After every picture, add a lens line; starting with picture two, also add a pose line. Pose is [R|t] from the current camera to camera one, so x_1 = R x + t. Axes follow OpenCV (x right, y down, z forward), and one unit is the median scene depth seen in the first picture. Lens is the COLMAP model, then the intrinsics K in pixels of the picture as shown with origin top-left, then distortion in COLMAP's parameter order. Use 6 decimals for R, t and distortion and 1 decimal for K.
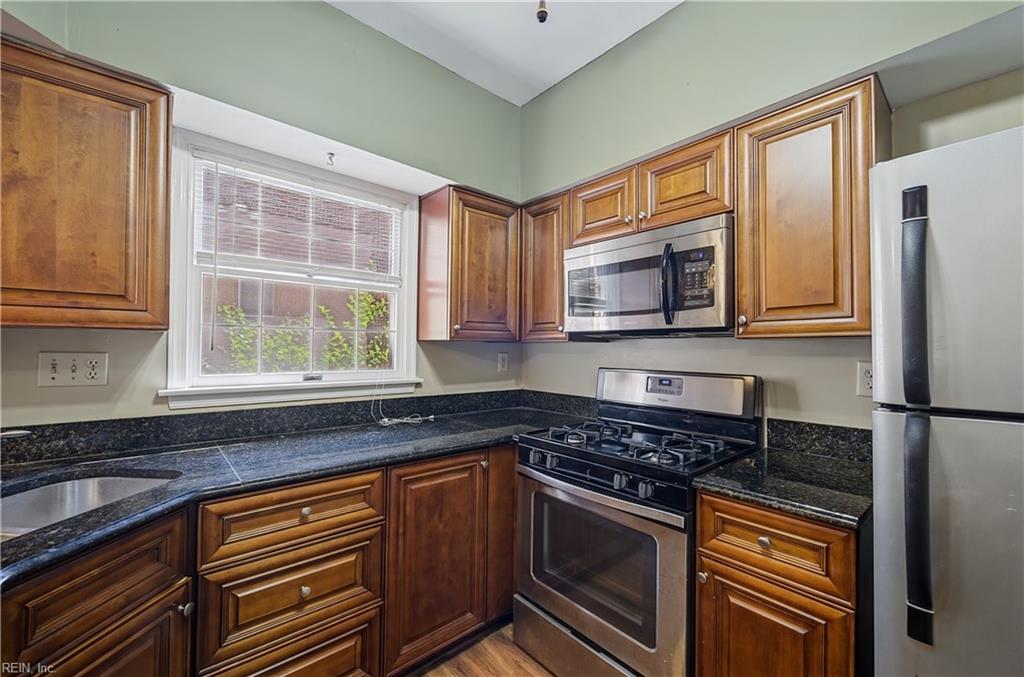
lens RADIAL K [[410.7, 0, 507.4], [0, 410.7, 339.9], [0, 0, 1]] dist [0.008003, -0.000994]
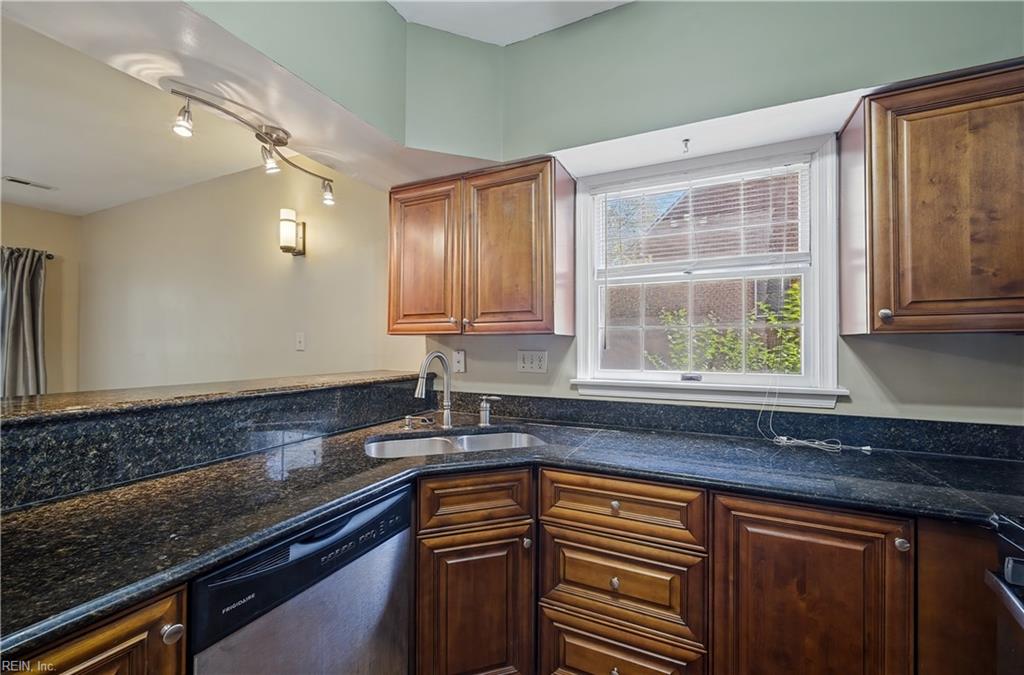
lens RADIAL K [[410.7, 0, 506.5], [0, 410.7, 335.4], [0, 0, 1]] dist [0.008003, -0.000994]
pose [[0.405692, -0.030661, -0.913495, 0.283657], [0.021657, 0.999479, -0.023929, 0.008028], [0.913753, -0.010076, 0.406145, 0.268310]]
